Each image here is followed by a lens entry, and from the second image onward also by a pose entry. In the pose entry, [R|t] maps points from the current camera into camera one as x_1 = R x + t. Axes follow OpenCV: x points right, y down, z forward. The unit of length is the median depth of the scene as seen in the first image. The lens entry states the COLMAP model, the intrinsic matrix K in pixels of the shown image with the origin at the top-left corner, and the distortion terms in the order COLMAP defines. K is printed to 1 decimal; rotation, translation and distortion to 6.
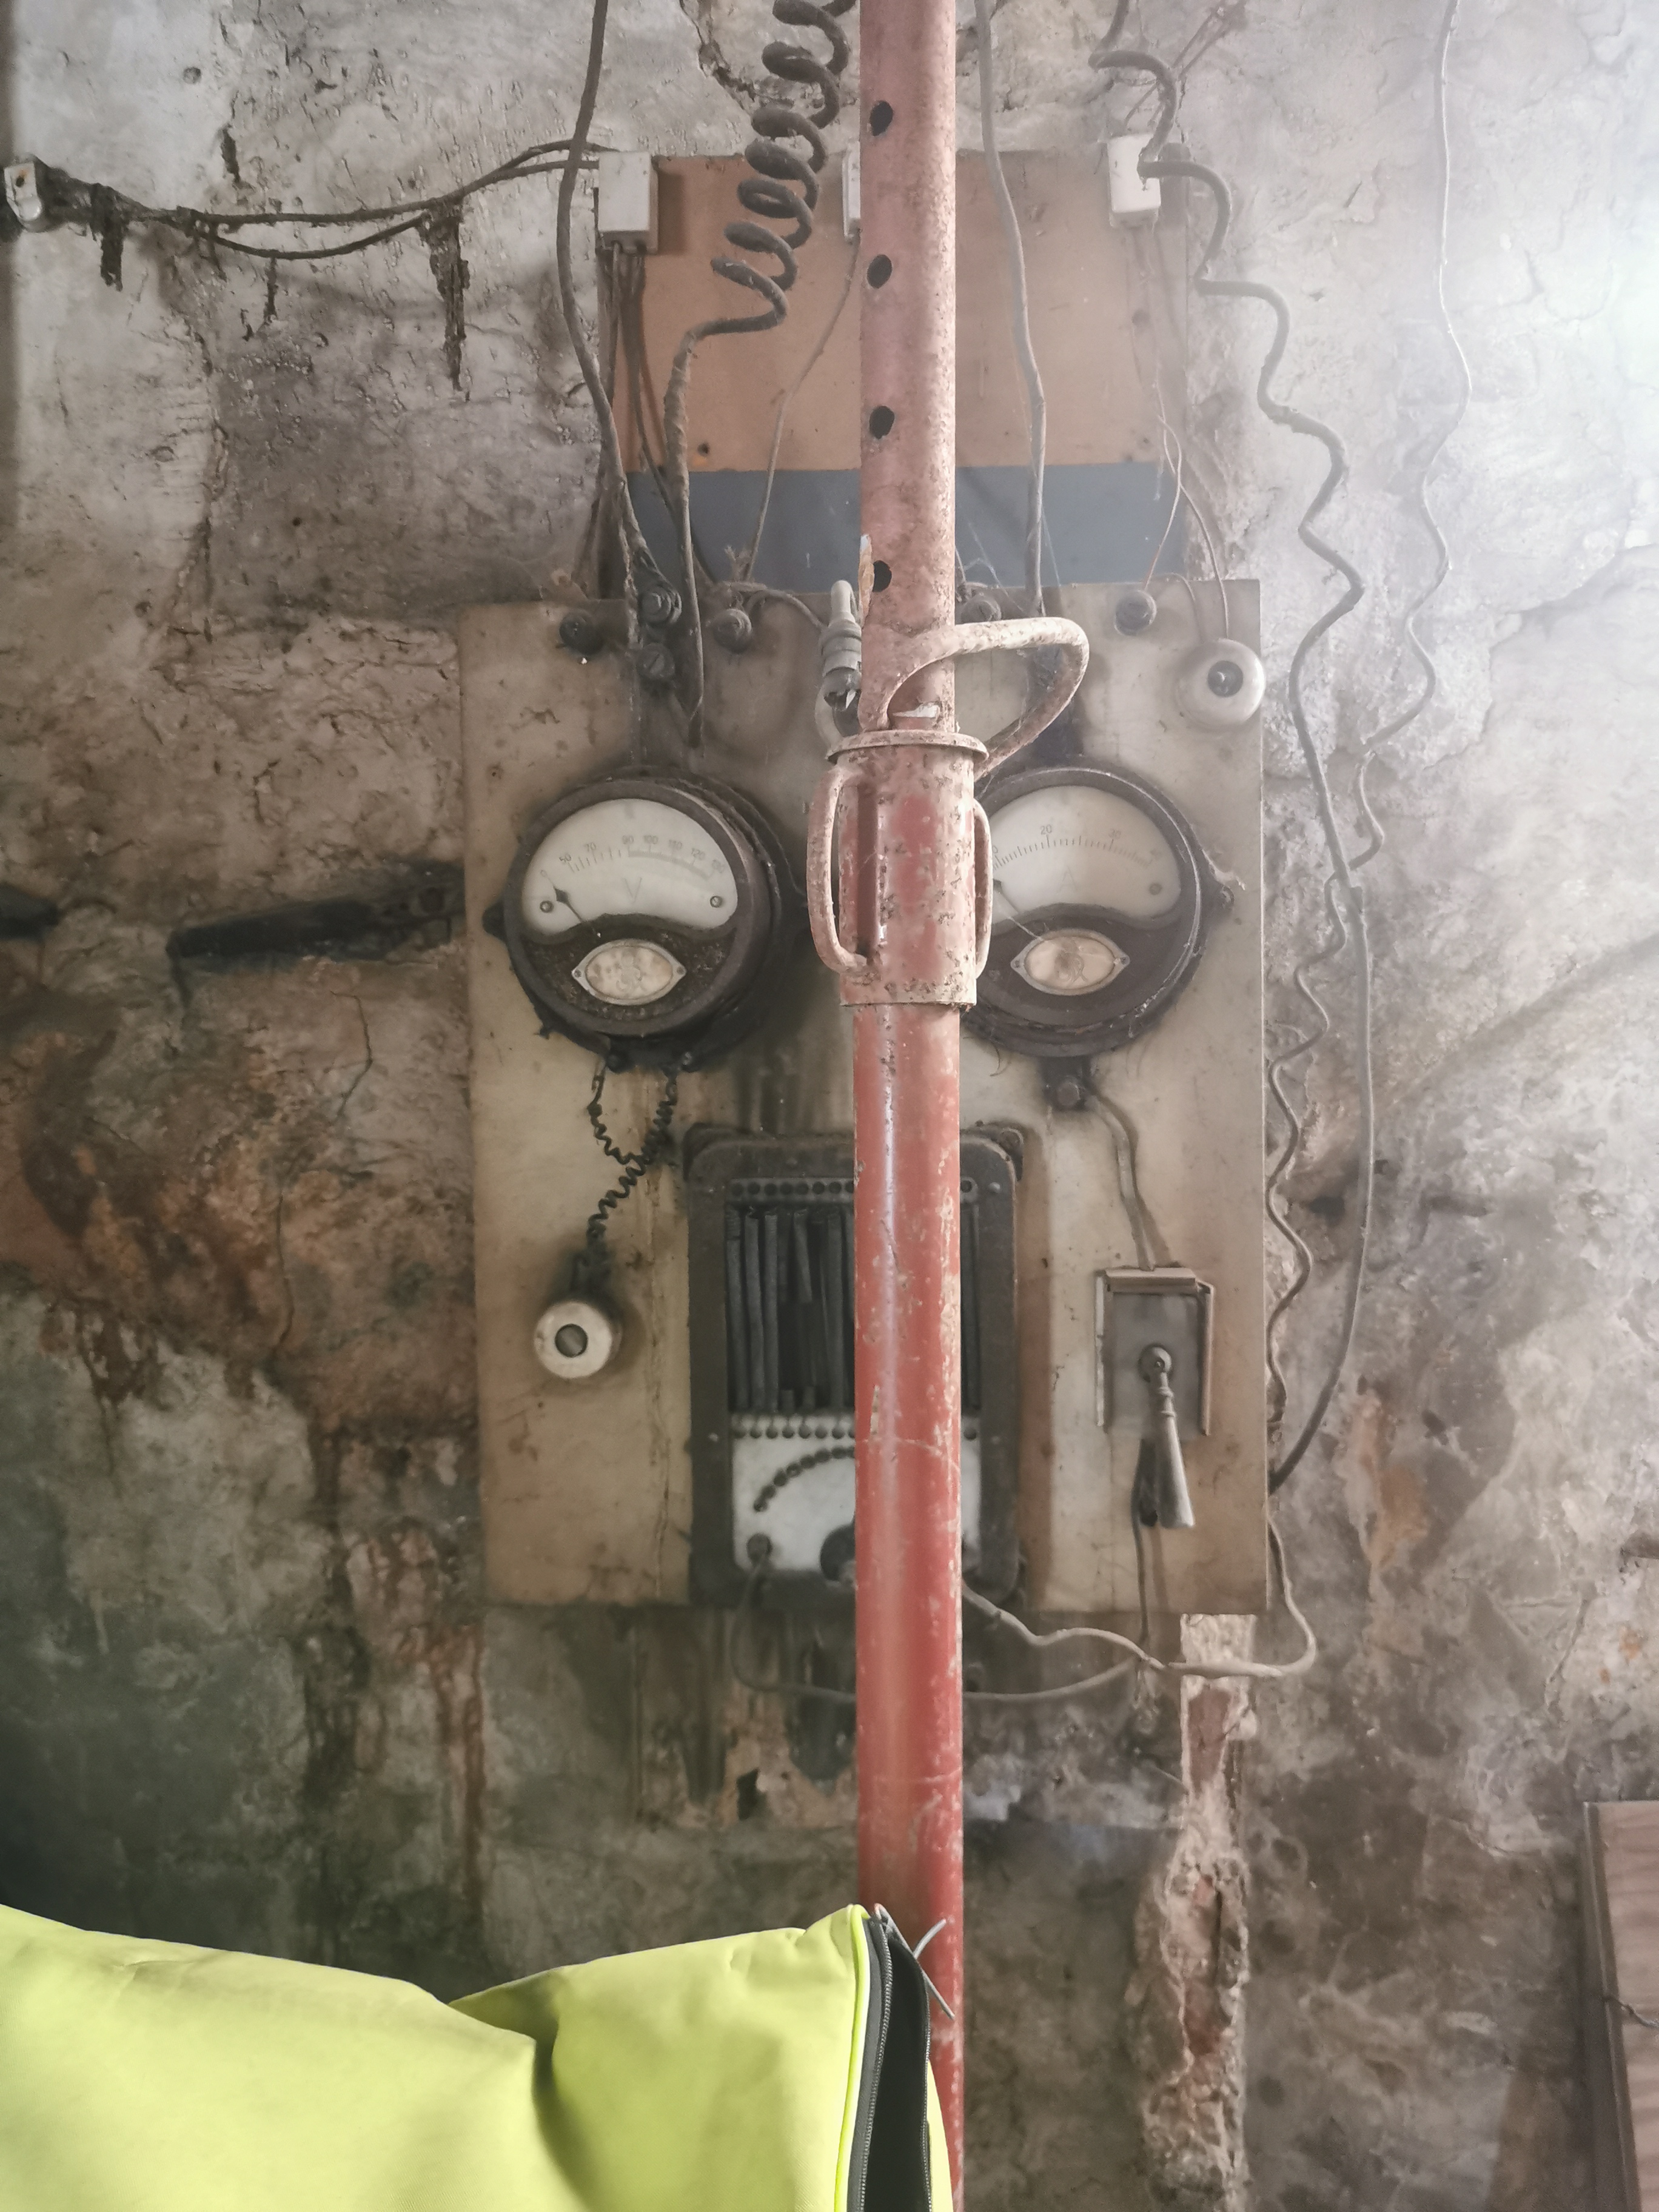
lens RADIAL K [[1706.4, 0, 853.3], [0, 1706.4, 1120.9], [0, 0, 1]] dist [0.044682, -0.040894]
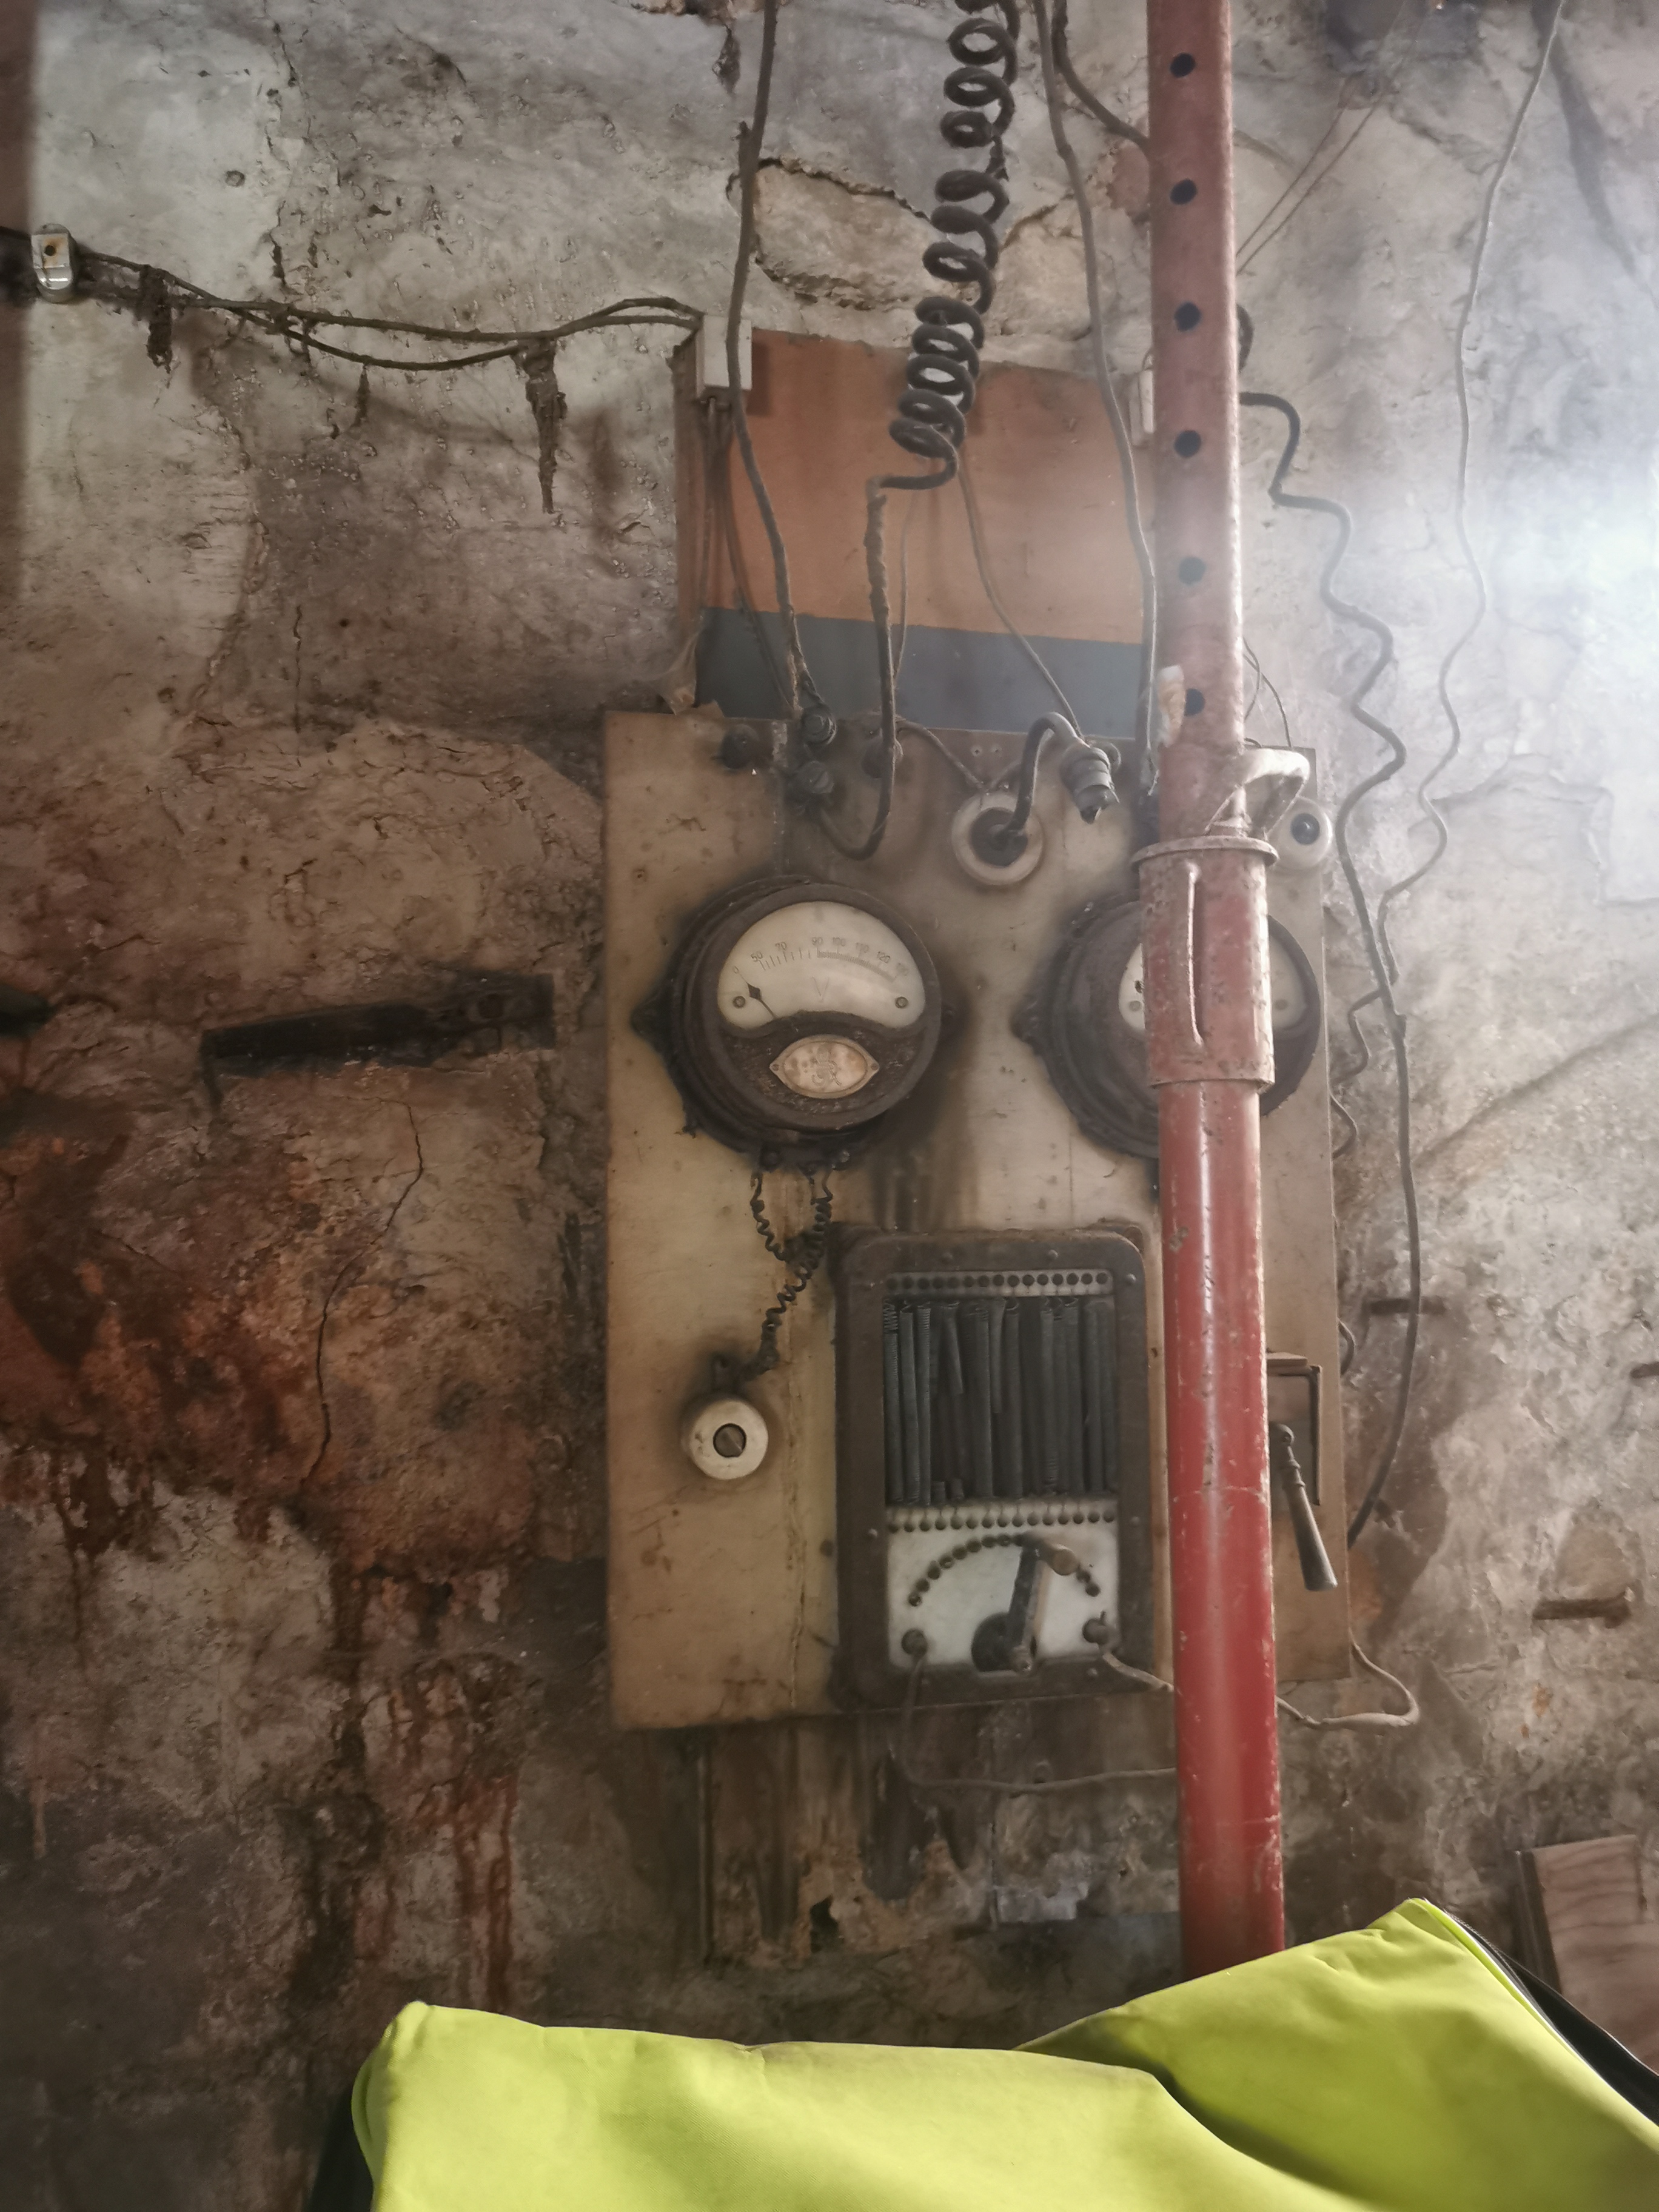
lens RADIAL K [[1706.4, 0, 837.6], [0, 1706.4, 1126.3], [0, 0, 1]] dist [0.044682, -0.040894]
pose [[0.957943, 0.016919, 0.286461, -0.329370], [0.015131, 0.993894, -0.109300, 0.048061], [-0.286561, 0.109037, 0.951837, 0.019449]]
